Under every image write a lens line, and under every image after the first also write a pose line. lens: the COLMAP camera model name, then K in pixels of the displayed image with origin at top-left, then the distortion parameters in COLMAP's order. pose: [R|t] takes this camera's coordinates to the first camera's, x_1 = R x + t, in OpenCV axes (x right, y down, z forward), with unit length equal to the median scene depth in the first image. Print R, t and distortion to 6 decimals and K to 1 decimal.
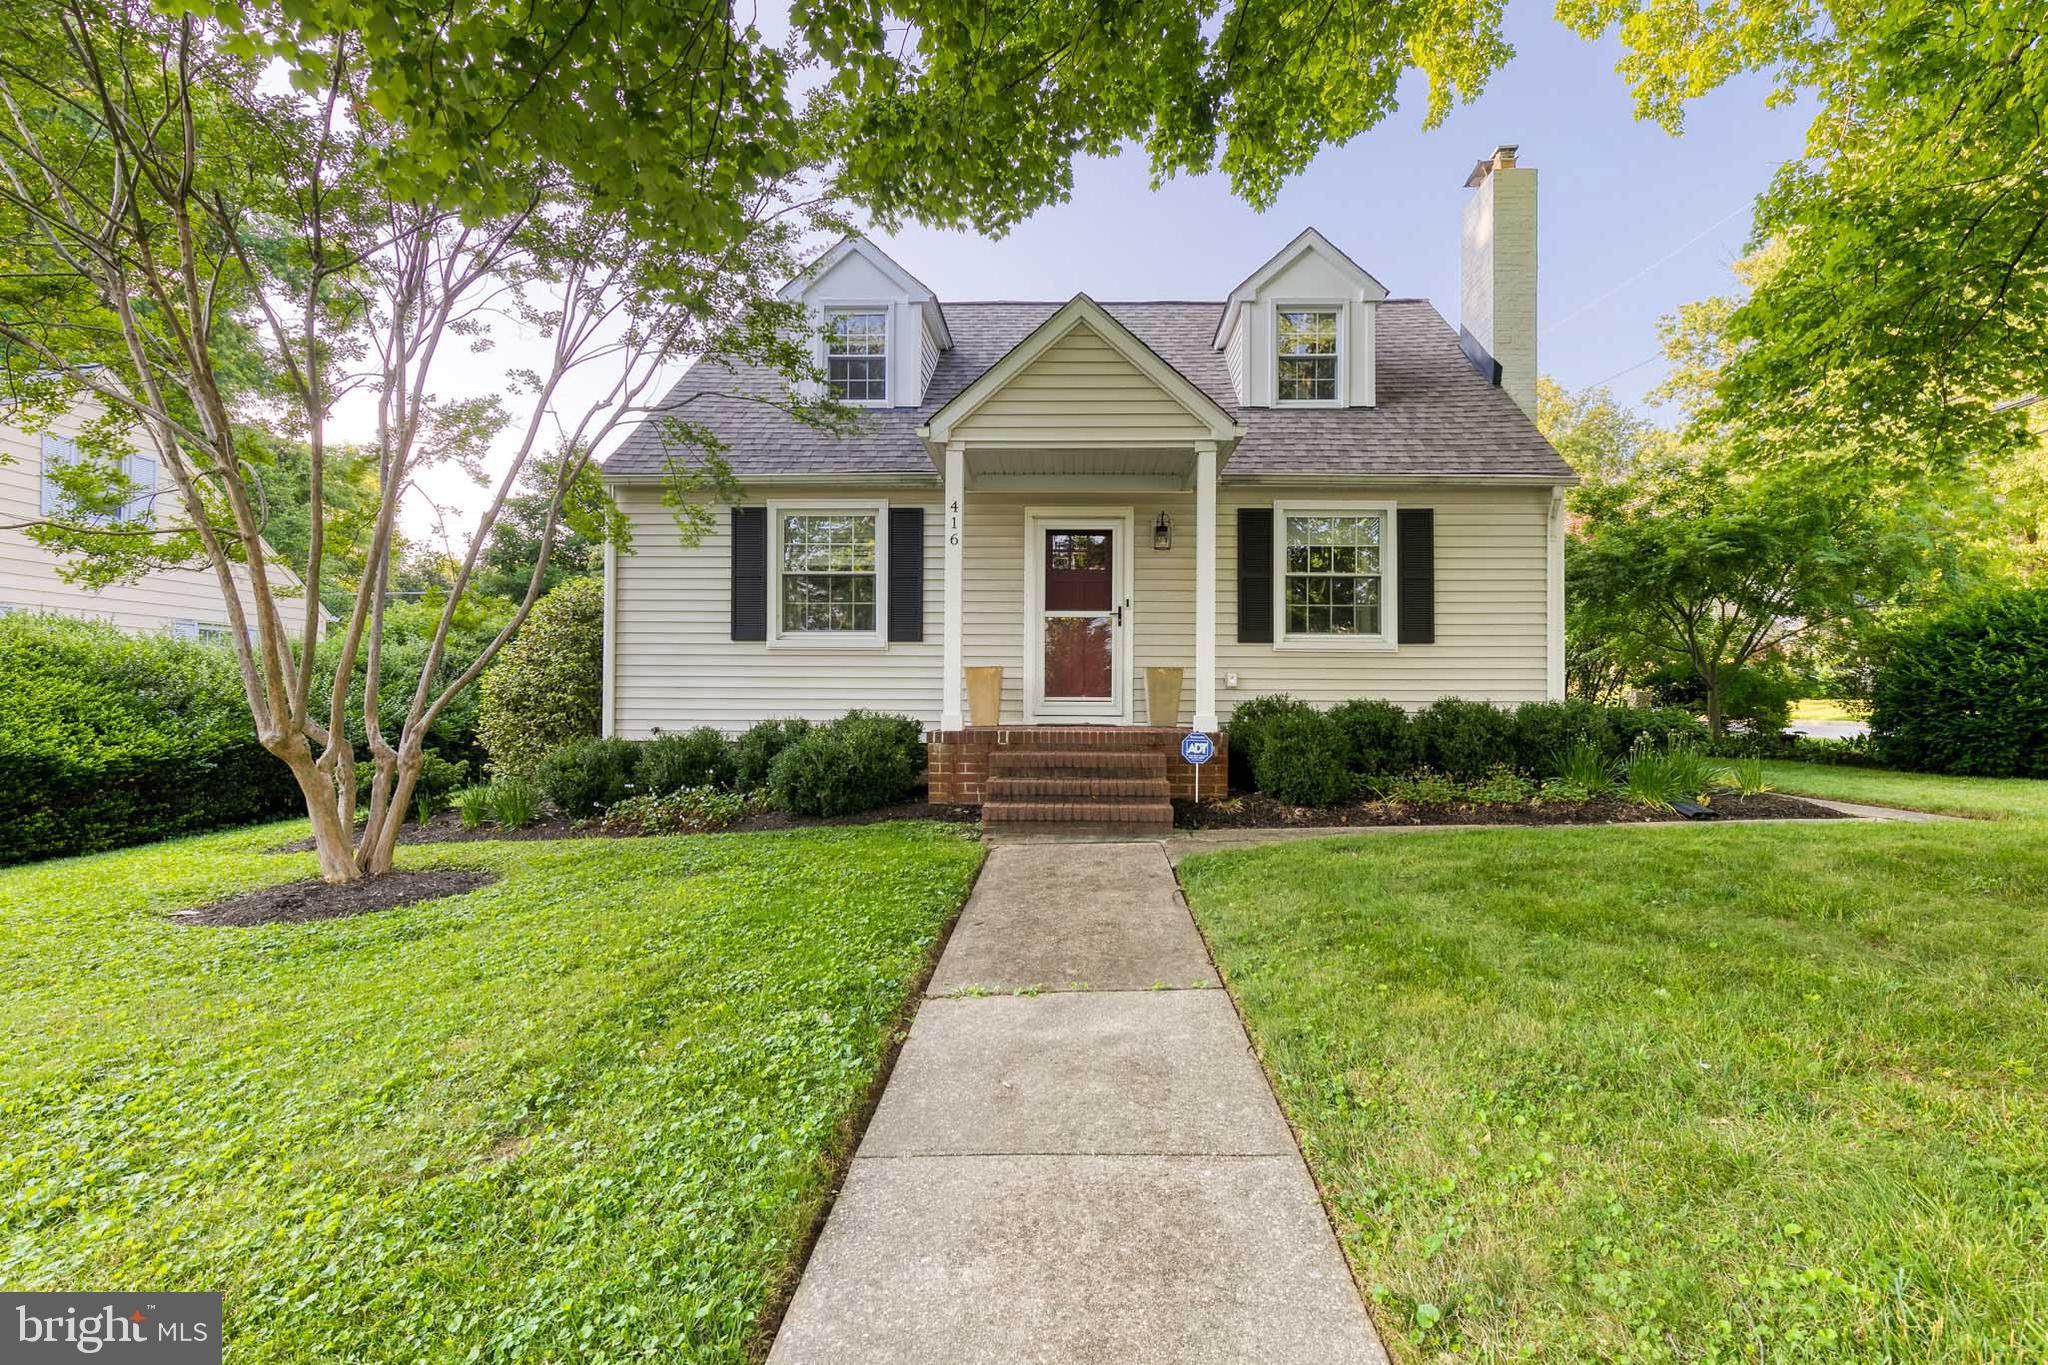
lens RADIAL K [[924.3, 0, 1046.8], [0, 924.3, 692.8], [0, 0, 1]] dist [0.002801, 0.000375]
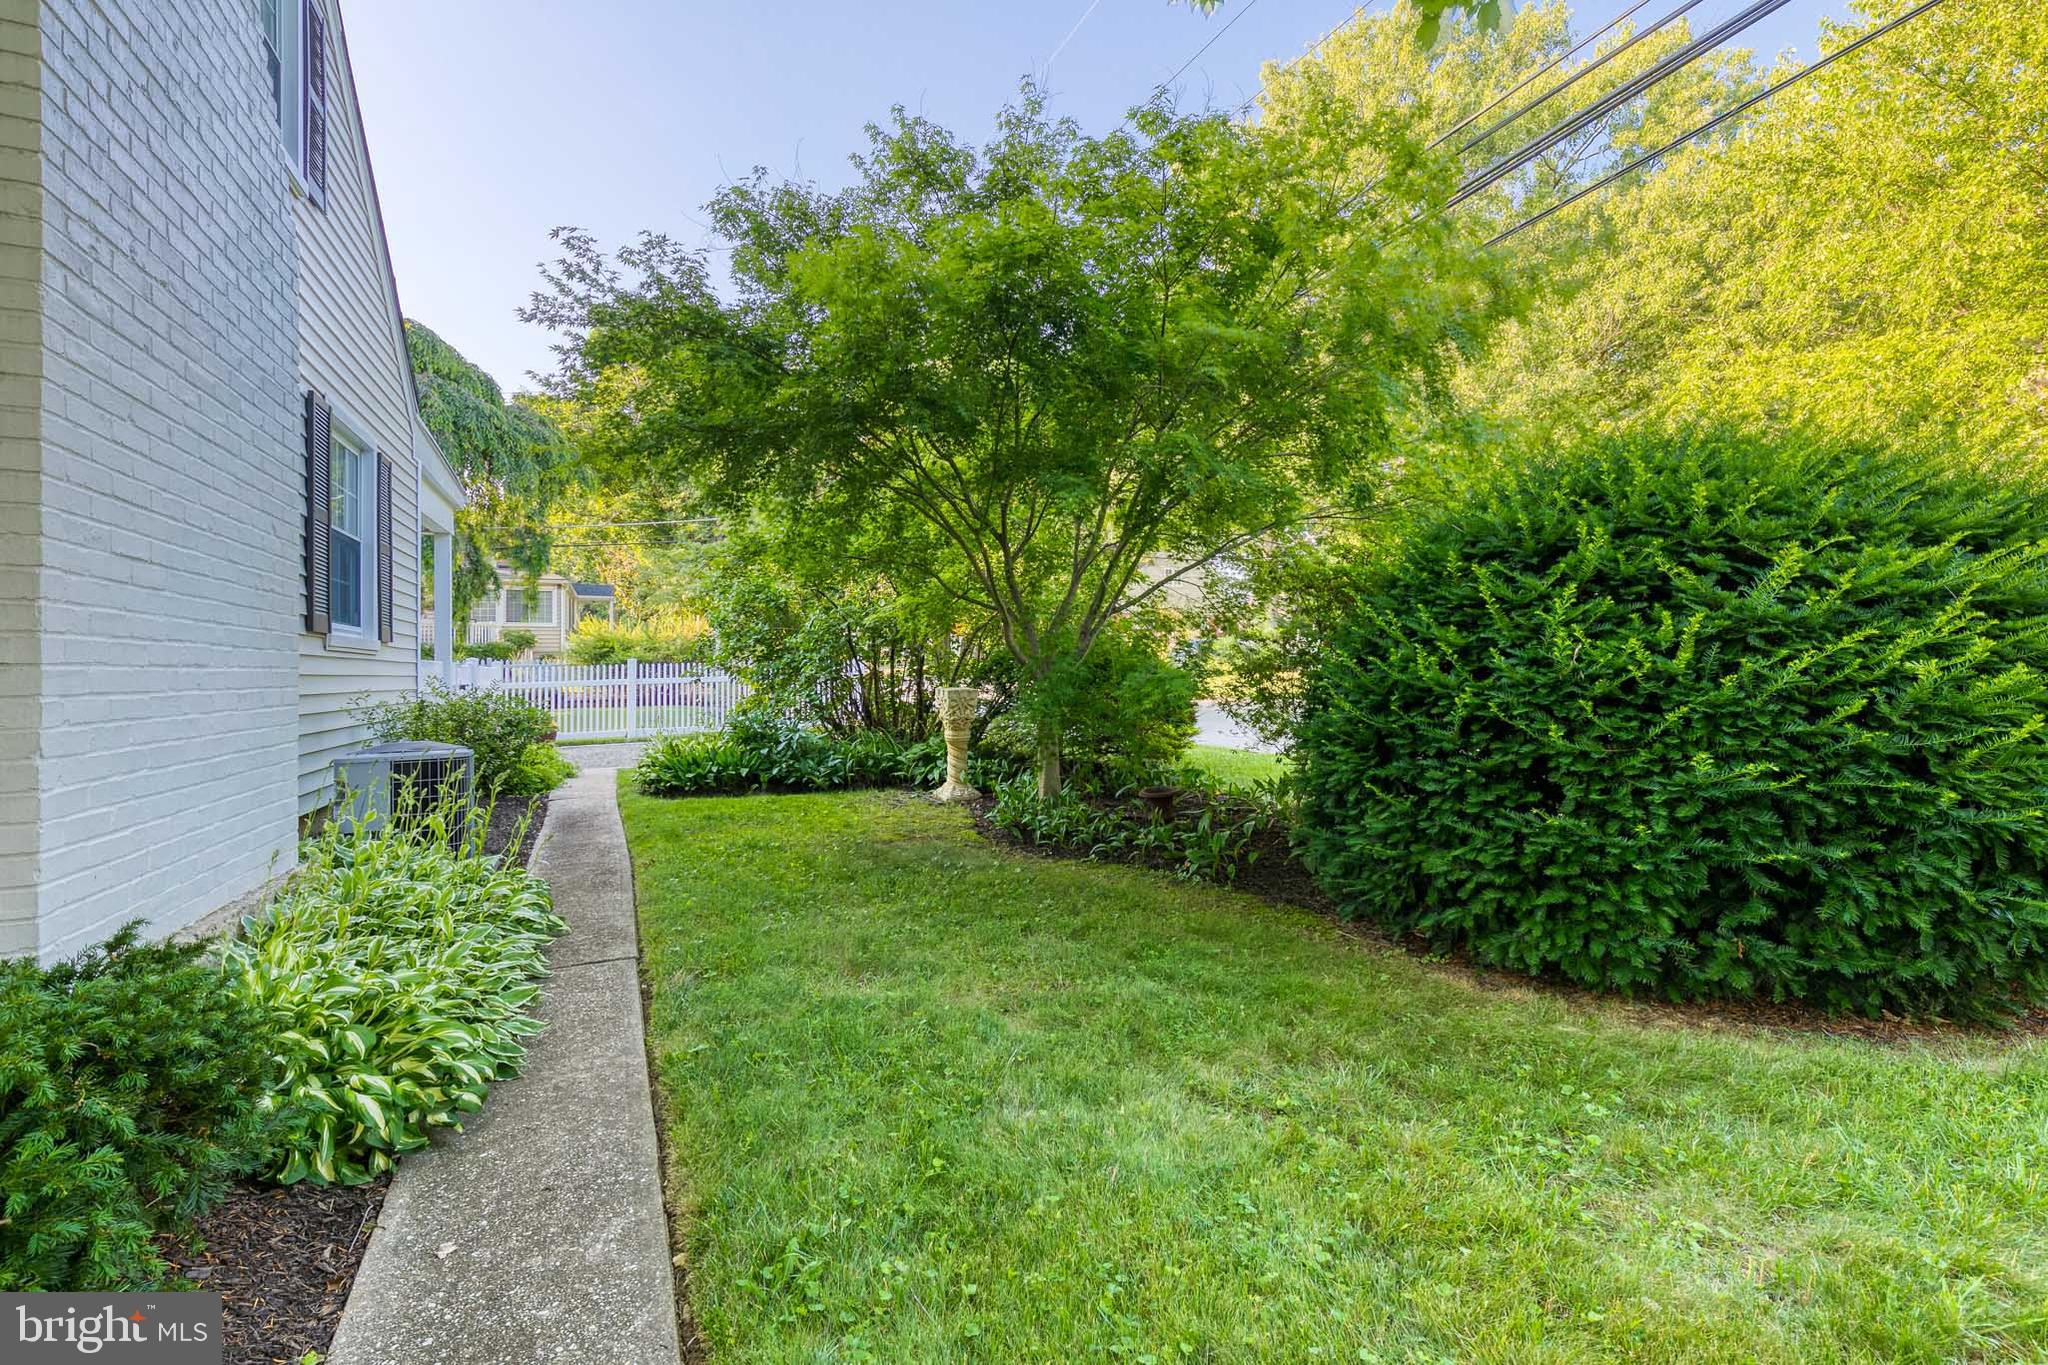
lens RADIAL K [[926.7, 0, 1039.8], [0, 926.7, 666.1], [0, 0, 1]] dist [0.002838, 0.000090]
pose [[0.898785, -0.013938, 0.438169, 0.726500], [0.012111, 0.999902, 0.006964, -0.026960], [-0.438223, -0.000953, 0.898866, 0.815958]]
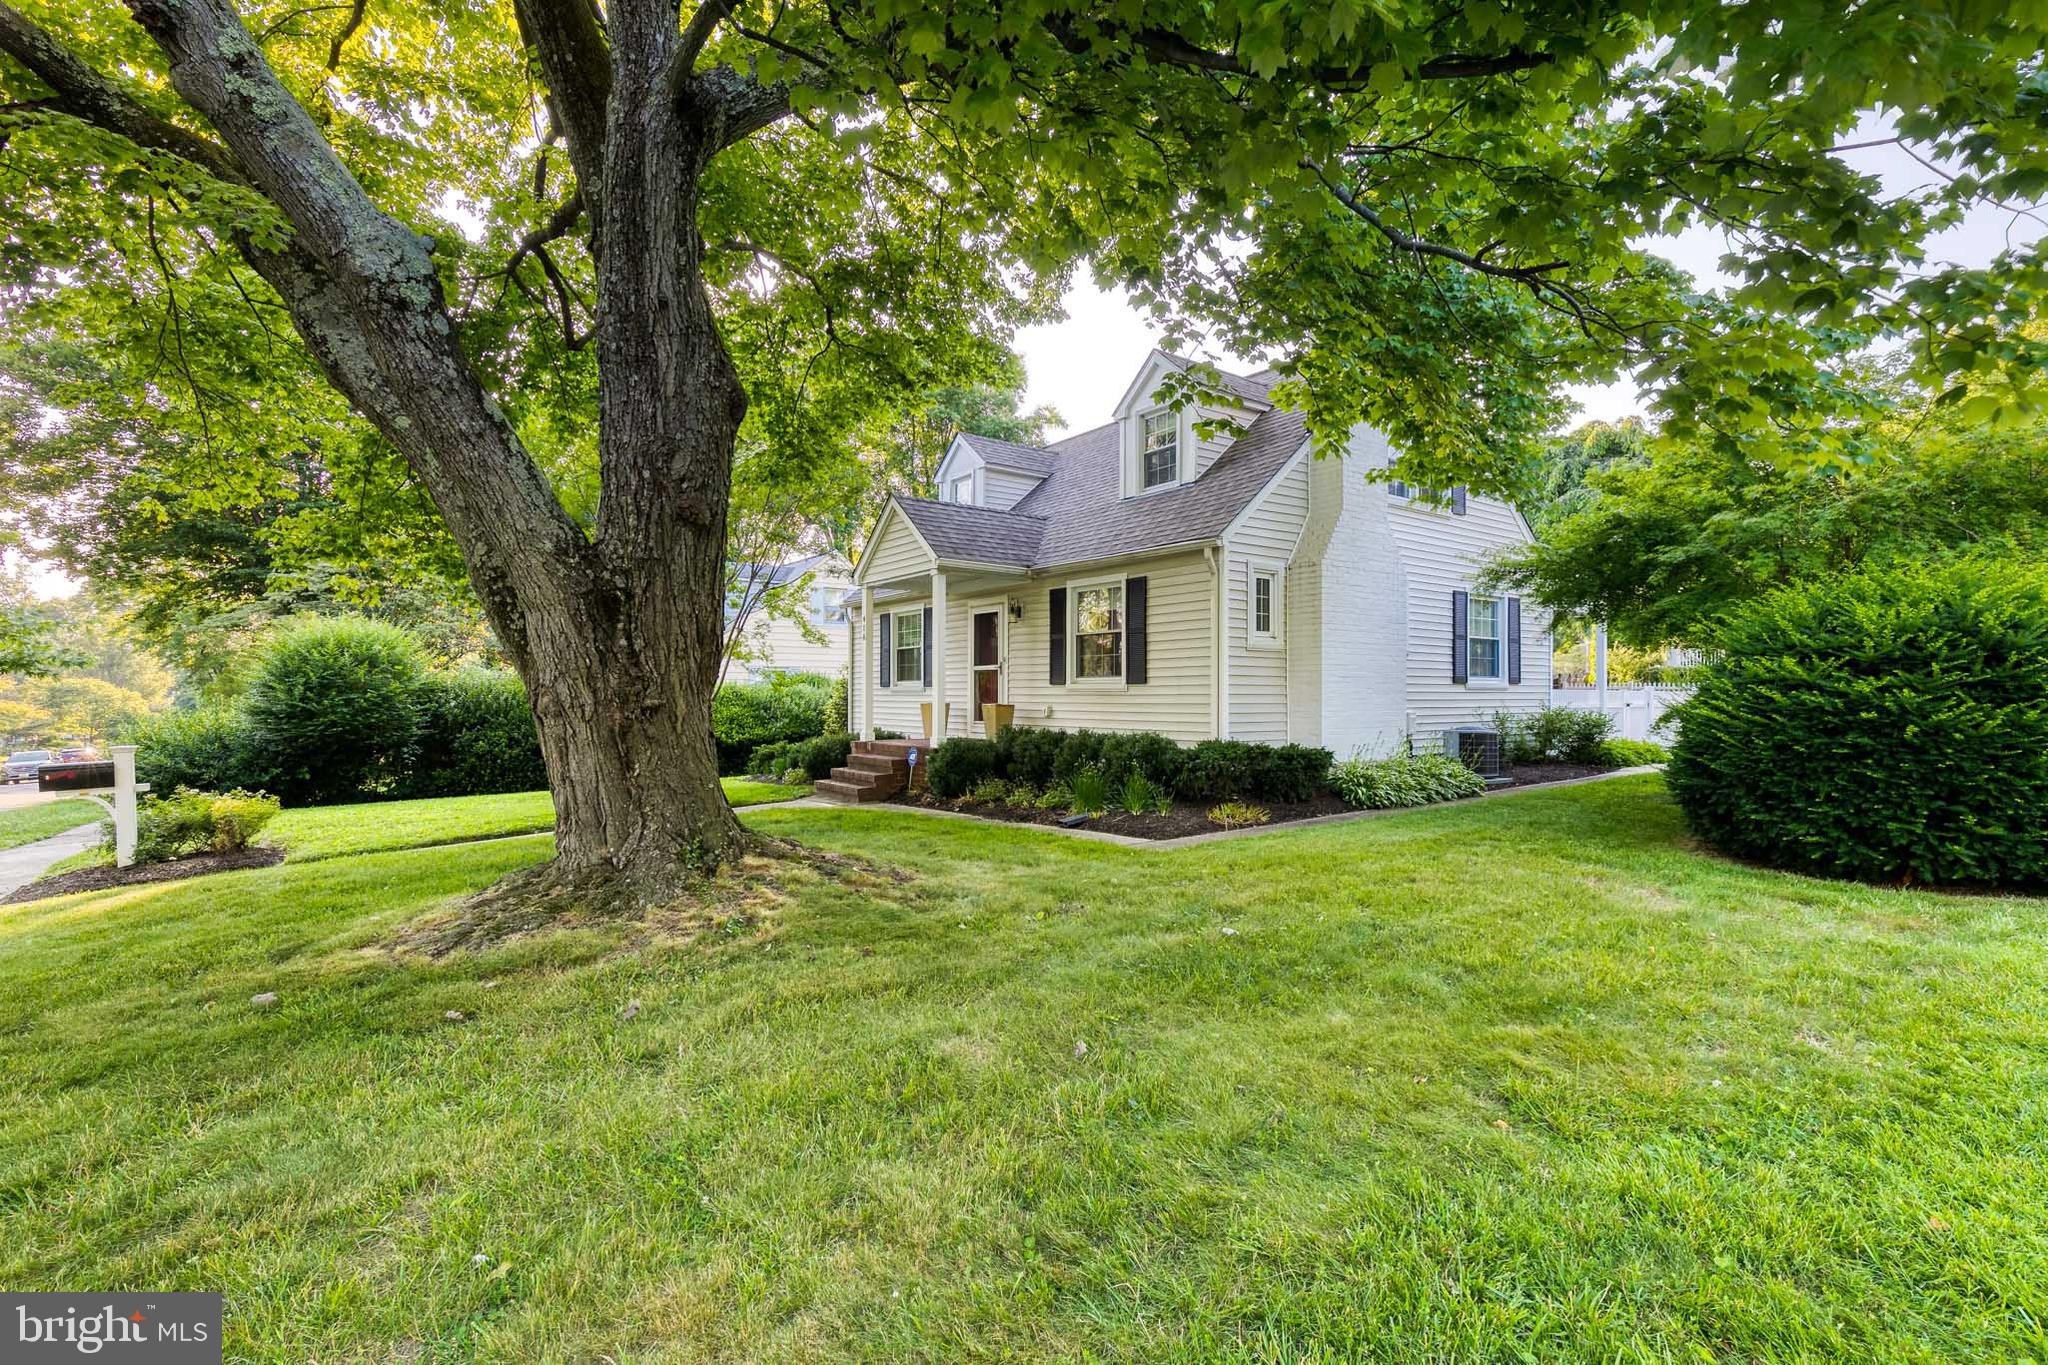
lens RADIAL K [[924.3, 0, 1046.8], [0, 924.3, 692.8], [0, 0, 1]] dist [0.002801, 0.000375]
pose [[0.630479, -0.005819, -0.776184, 1.300919], [0.012360, 0.999920, 0.002543, -0.046356], [0.776108, -0.011197, 0.630501, 0.105103]]
